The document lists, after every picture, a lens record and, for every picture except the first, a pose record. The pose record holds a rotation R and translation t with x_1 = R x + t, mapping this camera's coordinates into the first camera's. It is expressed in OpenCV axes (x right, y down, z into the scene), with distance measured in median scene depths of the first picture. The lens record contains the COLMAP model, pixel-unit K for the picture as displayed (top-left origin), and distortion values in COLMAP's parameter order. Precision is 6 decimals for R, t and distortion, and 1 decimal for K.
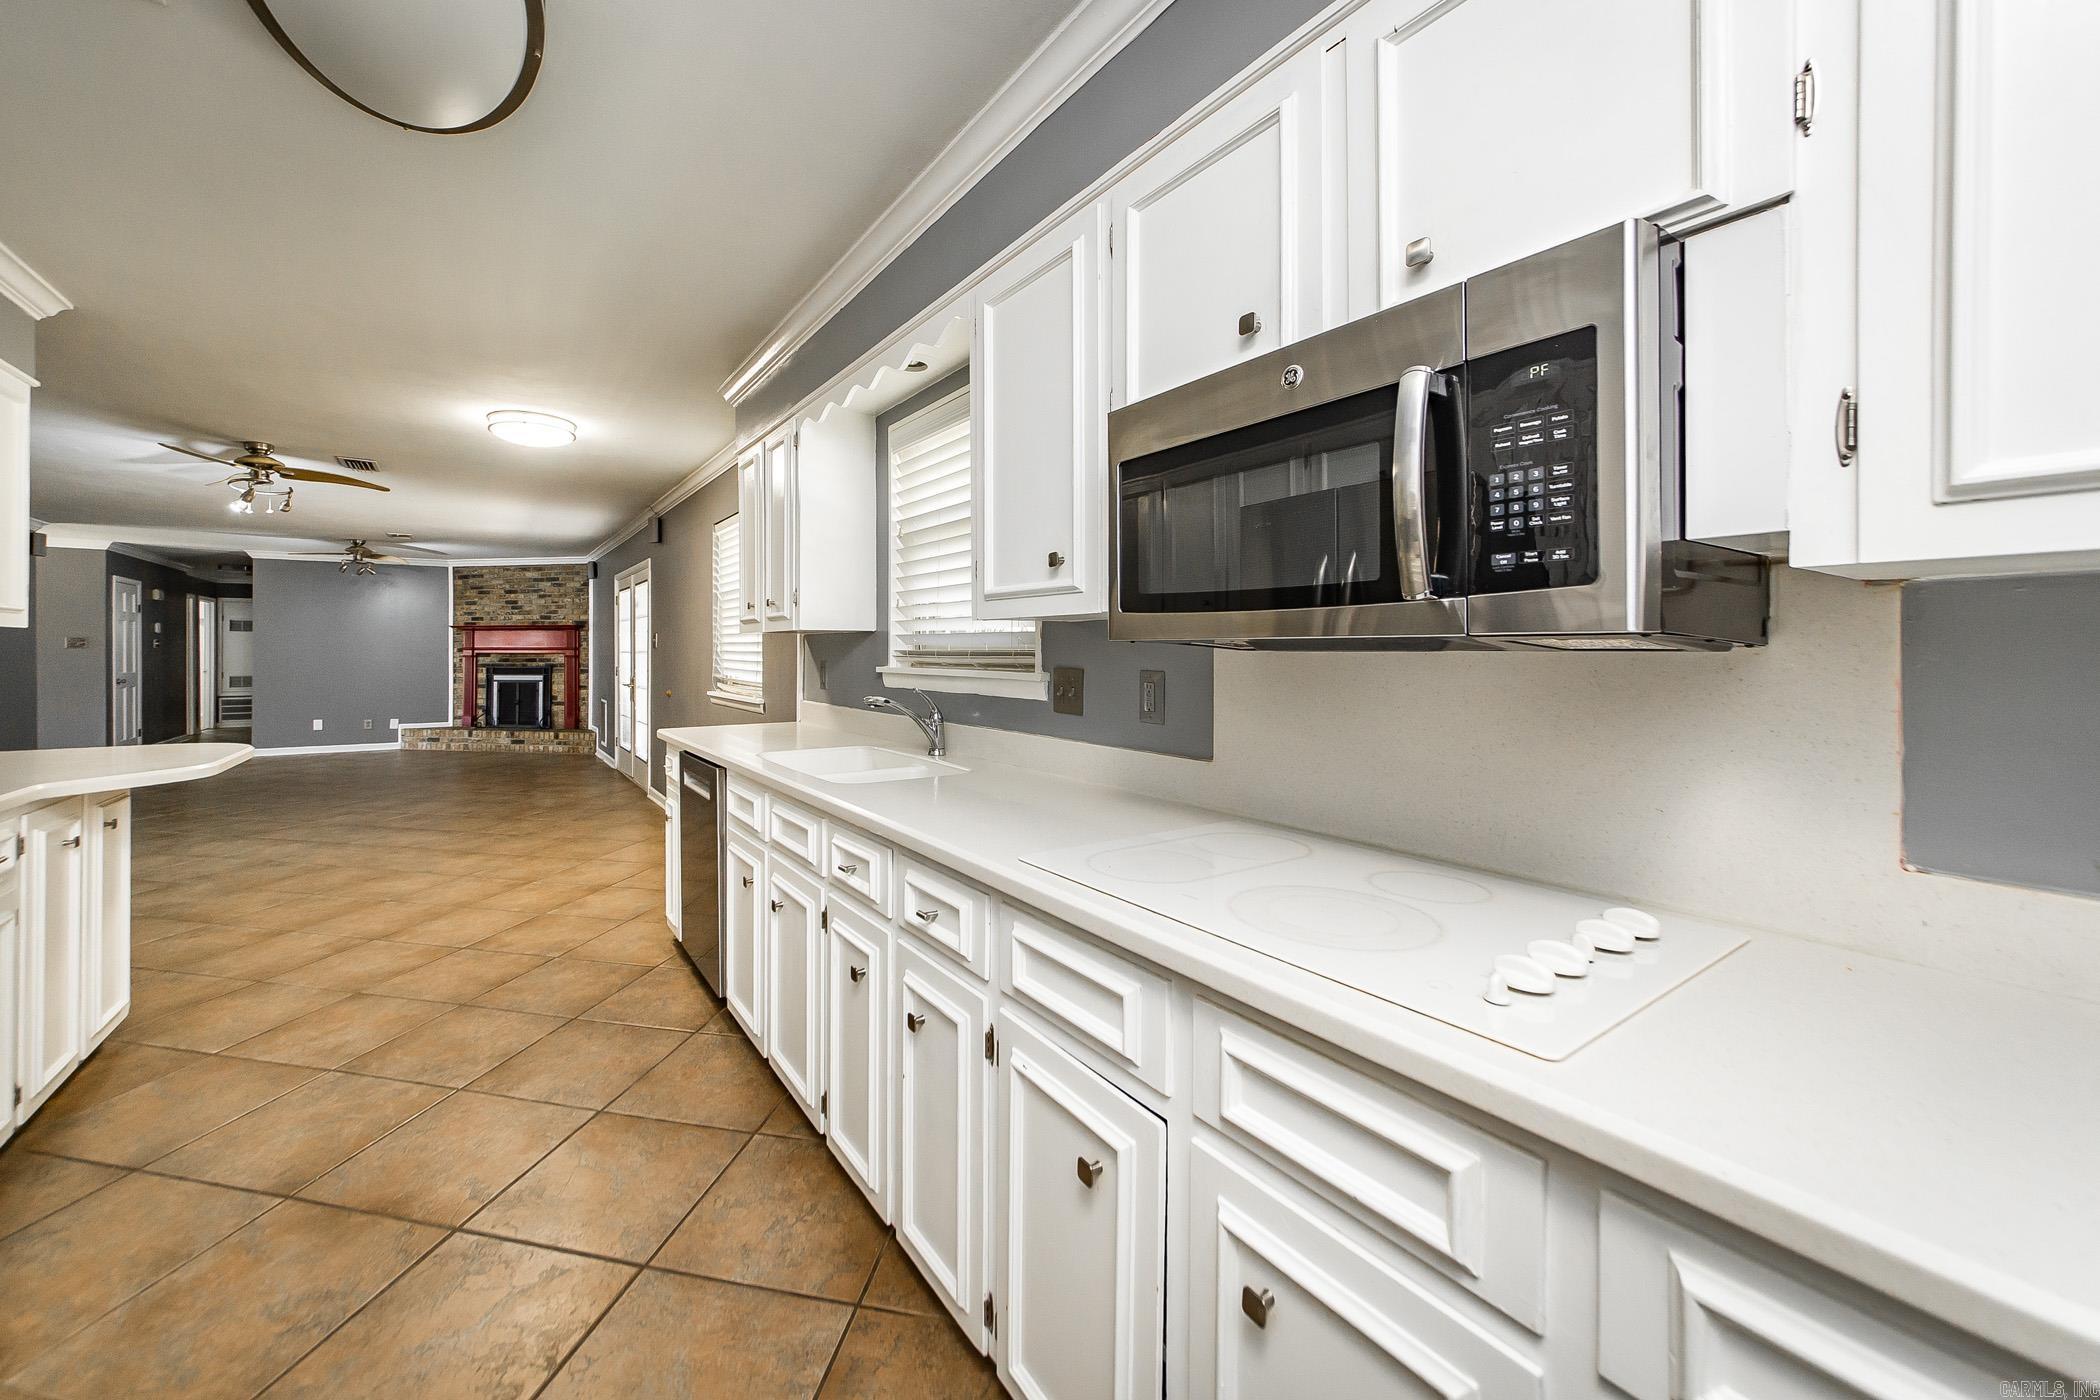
lens RADIAL K [[777.4, 0, 1021.1], [0, 777.4, 654.3], [0, 0, 1]] dist [-0.026102, -0.000025]
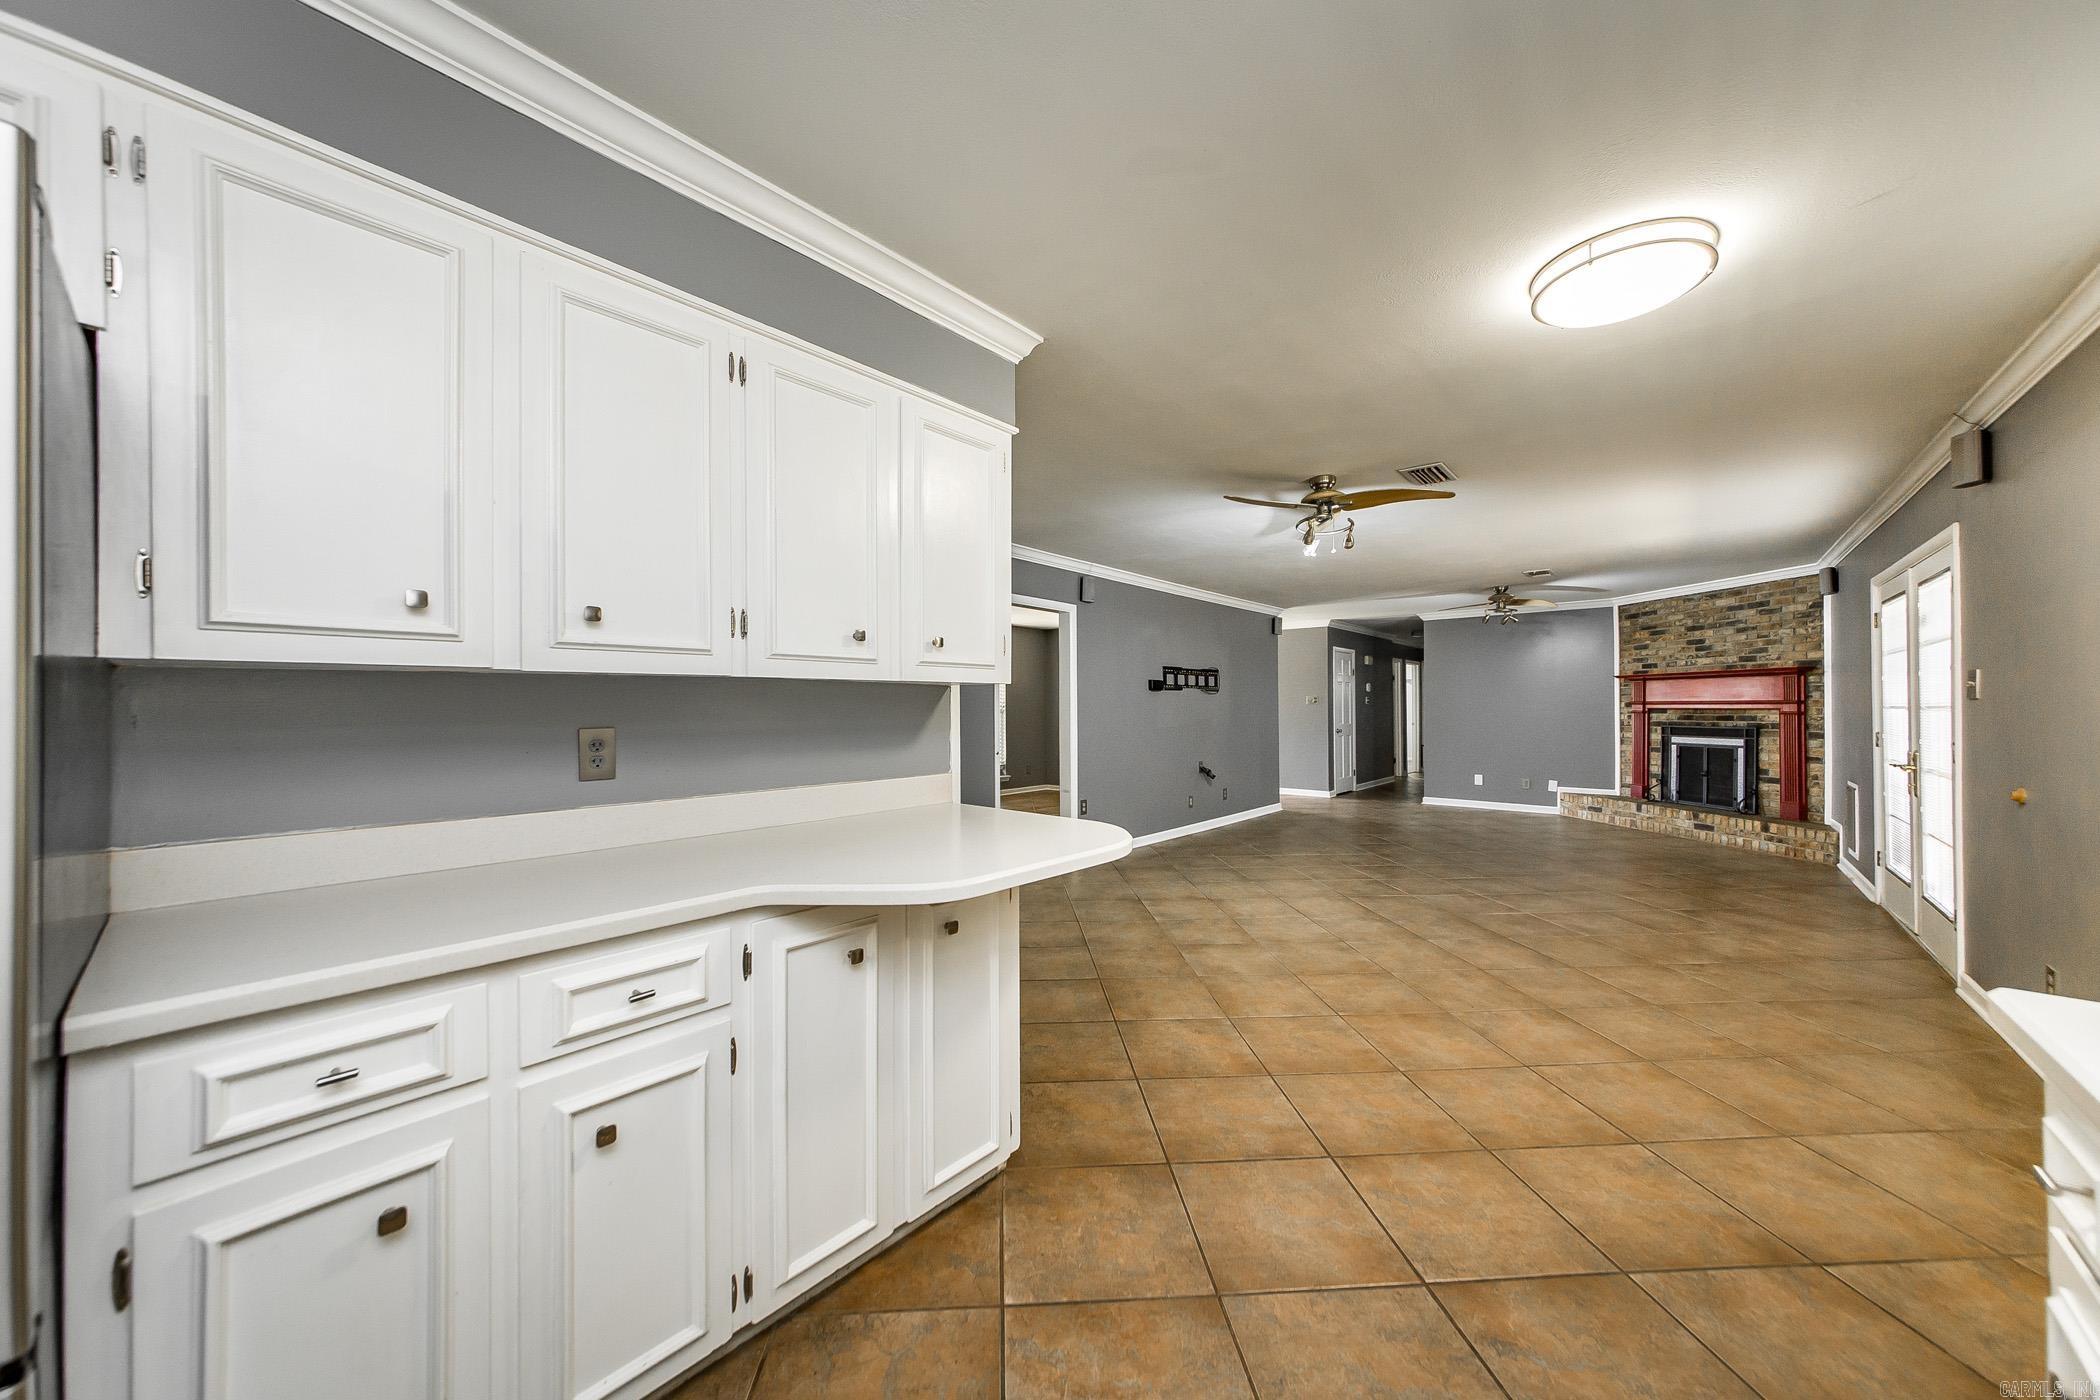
lens RADIAL K [[735.0, 0, 1050.0], [0, 735.0, 700.0], [0, 0, 1]] dist [-0.001180, 0.000051]
pose [[0.227880, -0.010346, -0.973634, -0.101847], [-0.001376, 0.999939, -0.010948, -0.001038], [0.973688, 0.003835, 0.227852, 0.214722]]
